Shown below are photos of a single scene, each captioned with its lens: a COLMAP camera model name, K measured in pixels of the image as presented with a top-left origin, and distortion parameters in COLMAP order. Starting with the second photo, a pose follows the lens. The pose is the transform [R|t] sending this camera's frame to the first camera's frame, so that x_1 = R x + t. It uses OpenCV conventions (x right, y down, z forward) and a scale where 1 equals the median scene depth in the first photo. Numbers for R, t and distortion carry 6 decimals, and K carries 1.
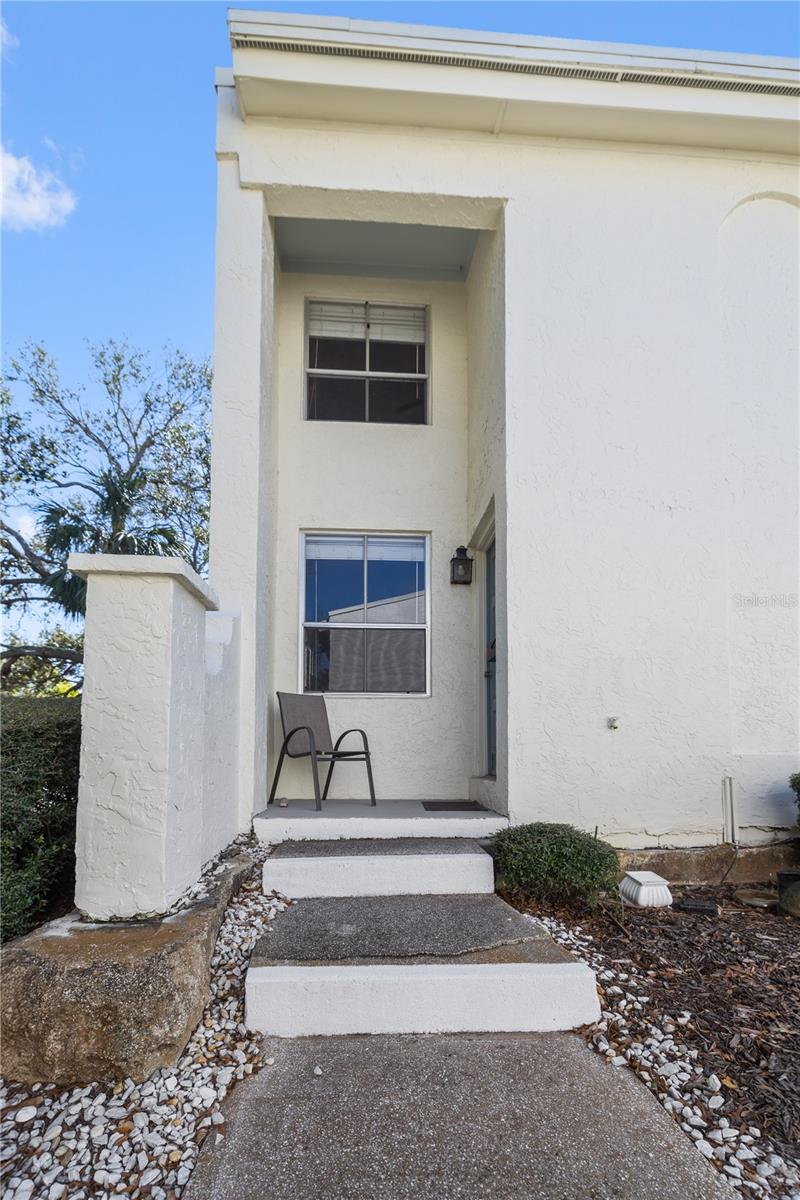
lens RADIAL K [[539.8, 0, 363.9], [0, 539.8, 727.2], [0, 0, 1]] dist [-0.001057, 0.000058]
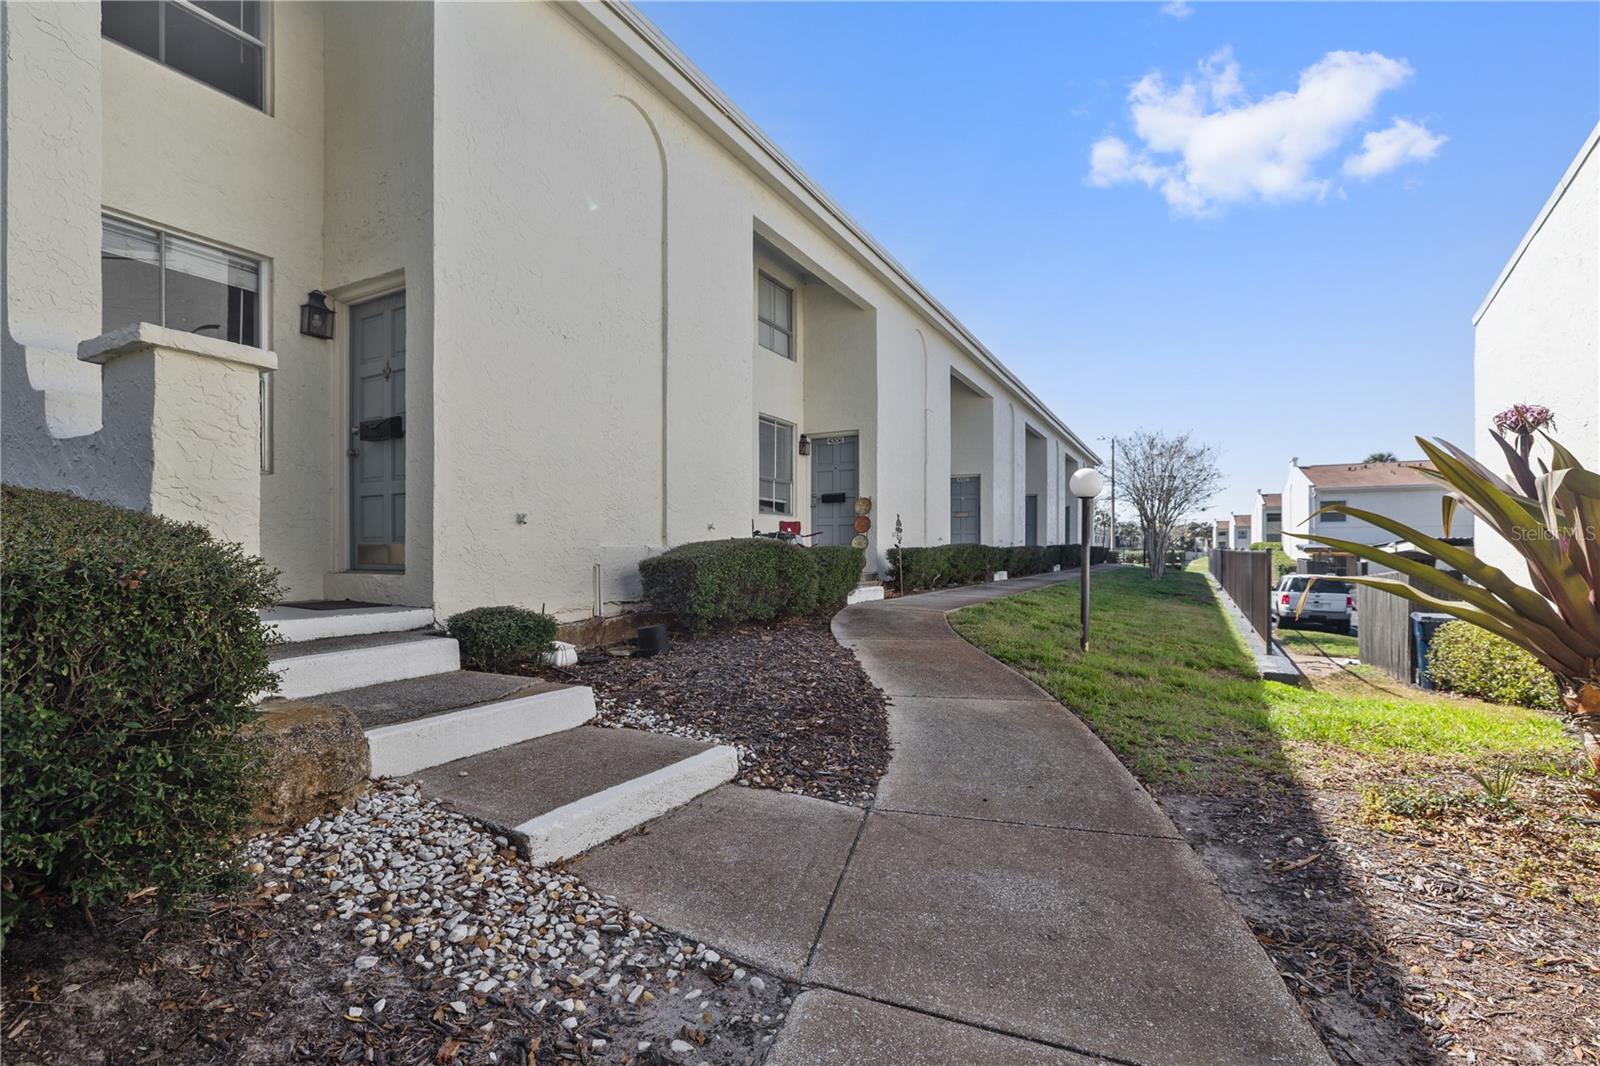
lens RADIAL K [[719.8, 0, 766.9], [0, 719.8, 547.6], [0, 0, 1]] dist [-0.001057, 0.000058]
pose [[0.567966, -0.002725, 0.823047, -0.554686], [-0.038160, 0.998832, 0.029640, -0.013787], [-0.822167, -0.048242, 0.567199, -0.315902]]
